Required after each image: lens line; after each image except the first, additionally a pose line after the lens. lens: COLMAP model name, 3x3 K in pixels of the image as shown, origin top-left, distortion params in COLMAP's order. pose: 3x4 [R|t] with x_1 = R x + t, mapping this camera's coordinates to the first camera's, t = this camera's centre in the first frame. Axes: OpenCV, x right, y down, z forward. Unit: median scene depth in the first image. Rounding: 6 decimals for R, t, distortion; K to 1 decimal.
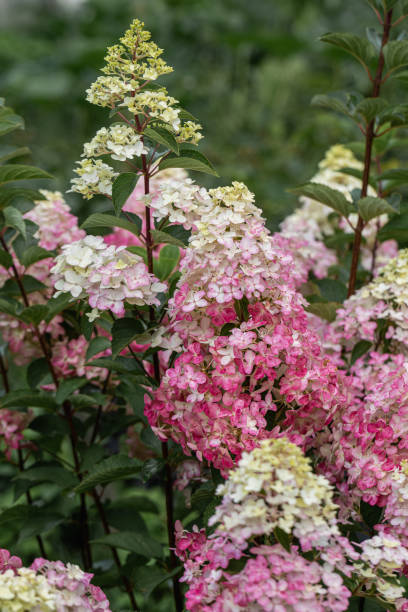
lens RADIAL K [[1801.1, 0, 204.0], [0, 1801.1, 306.0], [0, 0, 1]] dist [0.002132, -0.778959]
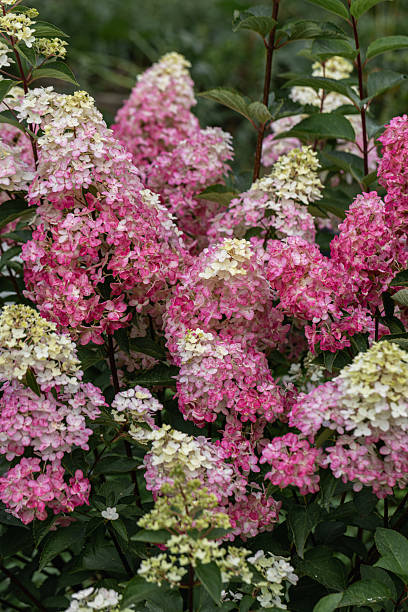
lens RADIAL K [[1801.1, 0, 204.0], [0, 1801.1, 306.0], [0, 0, 1]] dist [0.002132, -0.778959]
pose [[0.968454, 0.056897, -0.242609, 0.403248], [-0.037656, 0.995819, 0.083223, -0.029813], [0.246330, -0.071462, 0.966548, -0.156801]]
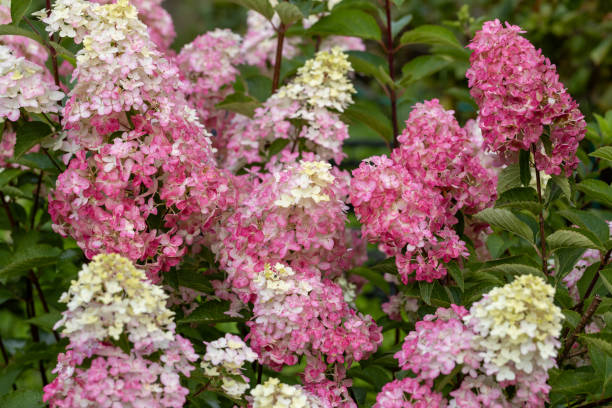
lens RADIAL K [[1801.1, 0, 306.0], [0, 1801.1, 204.0], [0, 0, 1]] dist [0.002132, -0.778959]
pose [[0.998940, 0.015368, -0.043393, 0.176952], [-0.010933, 0.994863, 0.100639, -0.057730], [0.044717, -0.100058, 0.993976, -0.065988]]
